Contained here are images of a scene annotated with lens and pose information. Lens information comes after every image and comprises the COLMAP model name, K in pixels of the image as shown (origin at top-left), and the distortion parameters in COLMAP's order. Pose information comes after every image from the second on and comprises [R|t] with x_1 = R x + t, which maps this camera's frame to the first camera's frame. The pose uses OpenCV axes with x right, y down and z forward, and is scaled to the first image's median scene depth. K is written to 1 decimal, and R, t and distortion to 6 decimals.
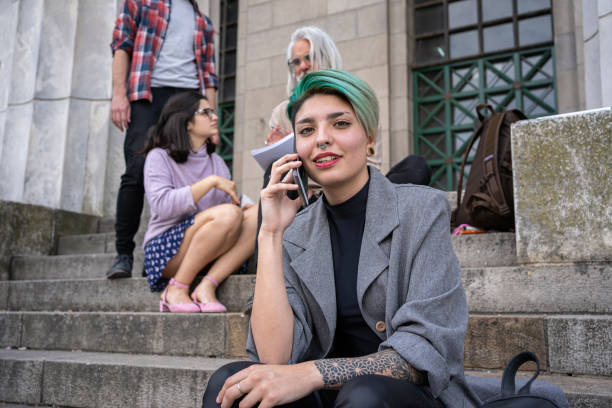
lens RADIAL K [[608.8, 0, 306.0], [0, 608.8, 204.0], [0, 0, 1]] dist [0.055243, 0.027376]
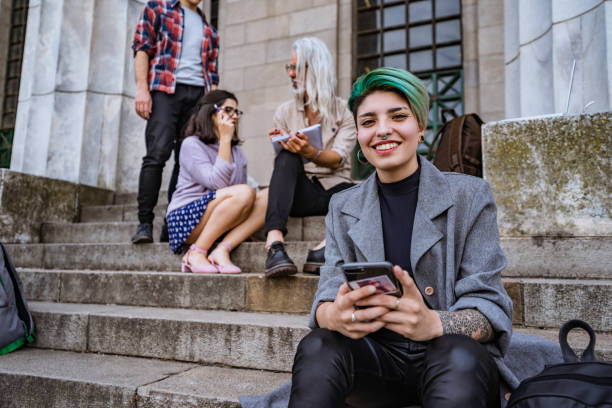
lens RADIAL K [[460.8, 0, 302.1], [0, 460.8, 204.2], [0, 0, 1]] dist [0.059426, 0.000725]
pose [[0.994962, 0.019471, 0.098339, -0.100681], [-0.023642, 0.998862, 0.041422, -0.000156], [-0.097421, -0.043539, 0.994291, 0.081188]]
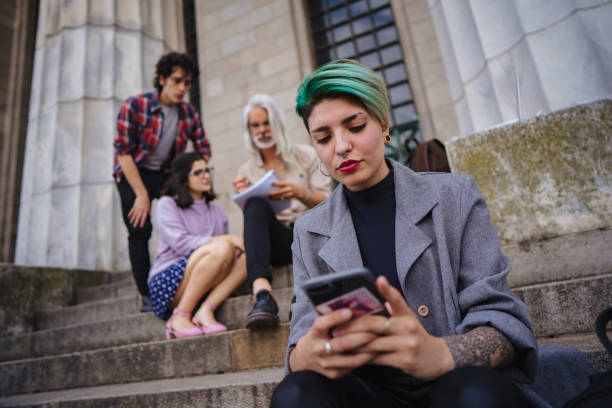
lens RADIAL K [[410.8, 0, 306.0], [0, 410.8, 204.0], [0, 0, 1]] dist [-0.001913, 0.003987]
pose [[0.986048, -0.110035, 0.124905, -0.053719], [0.123773, 0.986400, -0.108143, 0.043456], [-0.111307, 0.122094, 0.986258, 0.193130]]
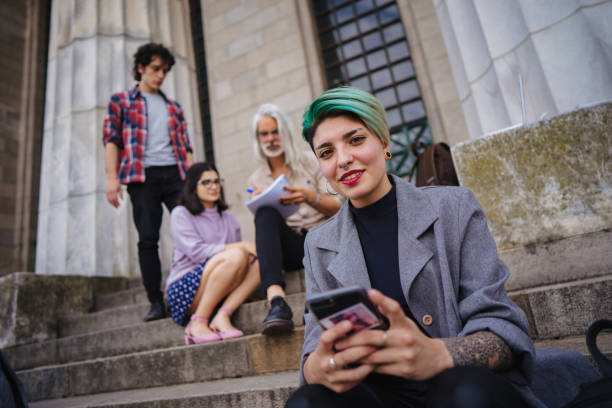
lens RADIAL K [[411.6, 0, 307.7], [0, 411.6, 204.2], [0, 0, 1]] dist [-0.002939, 0.003438]
pose [[0.985243, -0.137781, 0.101547, -0.052632], [0.148209, 0.983525, -0.103506, 0.026751], [-0.085613, 0.117028, 0.989432, 0.167441]]
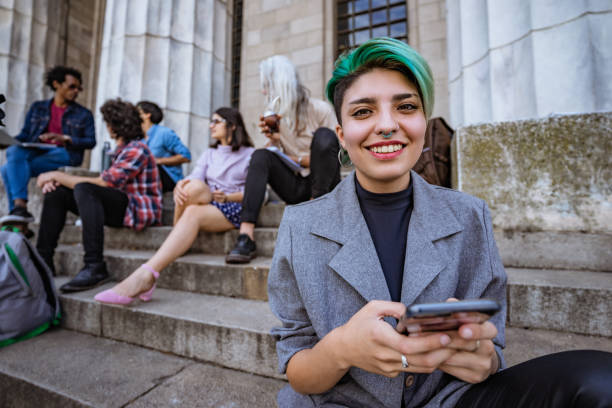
lens RADIAL K [[292.6, 0, 304.0], [0, 292.6, 198.7], [0, 0, 1]] dist [-0.048716, 0.017885]
pose [[0.994425, 0.002326, 0.105424, -0.058427], [-0.013250, 0.994589, 0.103042, -0.027676], [-0.104614, -0.103865, 0.989074, 0.338088]]
